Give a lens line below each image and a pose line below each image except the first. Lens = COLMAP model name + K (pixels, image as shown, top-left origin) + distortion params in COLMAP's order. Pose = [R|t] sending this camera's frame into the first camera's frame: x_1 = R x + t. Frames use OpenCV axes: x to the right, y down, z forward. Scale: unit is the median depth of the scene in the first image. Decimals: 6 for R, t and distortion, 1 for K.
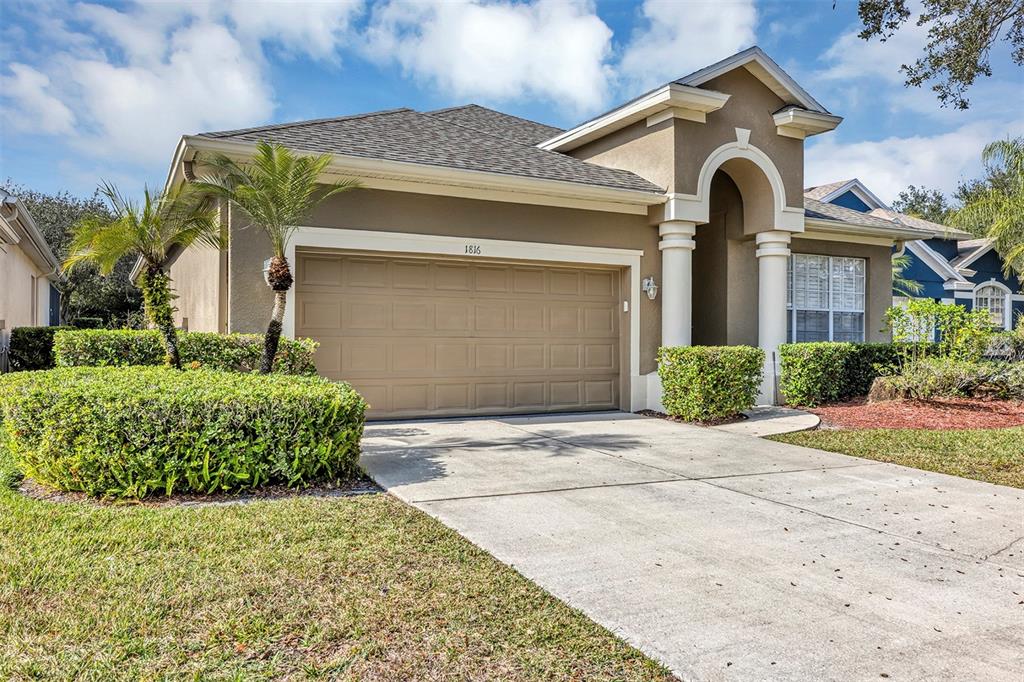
lens RADIAL K [[743.2, 0, 512.0], [0, 743.2, 341.0], [0, 0, 1]] dist [-0.003351, 0.000303]
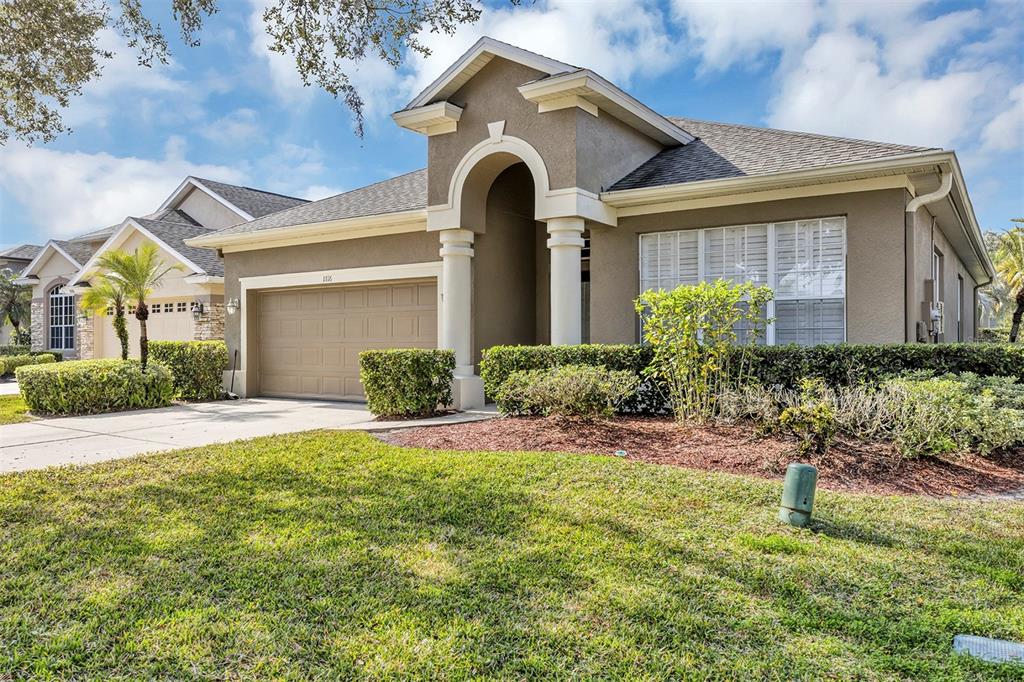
lens RADIAL K [[736.2, 0, 512.0], [0, 736.2, 341.0], [0, 0, 1]] dist [-0.000808, 0.000808]
pose [[0.503269, -0.011671, -0.864051, 1.137935], [0.002167, 0.999923, -0.012245, 0.008664], [0.864127, 0.004290, 0.503255, 0.539036]]
